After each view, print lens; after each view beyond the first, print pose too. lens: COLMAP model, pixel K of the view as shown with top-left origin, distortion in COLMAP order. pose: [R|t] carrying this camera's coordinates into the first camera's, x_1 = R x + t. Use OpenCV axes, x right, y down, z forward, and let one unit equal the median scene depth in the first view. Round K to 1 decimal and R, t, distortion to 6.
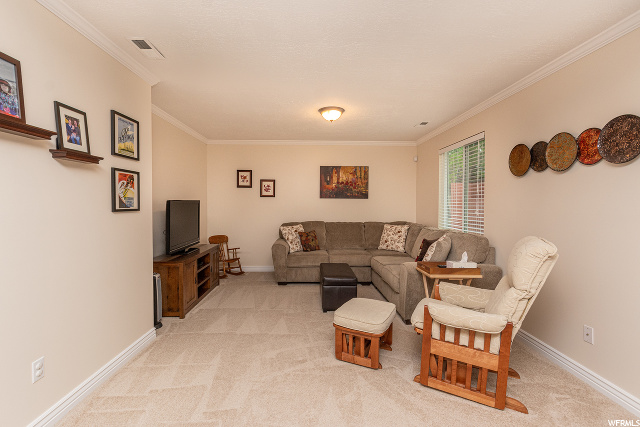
lens RADIAL K [[287.7, 0, 318.3], [0, 287.7, 216.9], [0, 0, 1]] dist [0.000554, -0.000238]
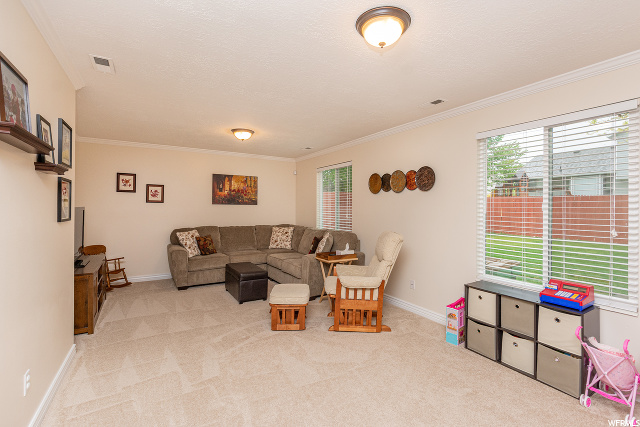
lens RADIAL K [[287.7, 0, 318.3], [0, 287.7, 216.9], [0, 0, 1]] dist [0.000554, -0.000238]
pose [[0.873602, -0.014477, 0.486425, -0.225911], [0.019738, 0.999789, -0.005693, -0.006539], [-0.486240, 0.014574, 0.873704, -0.147912]]
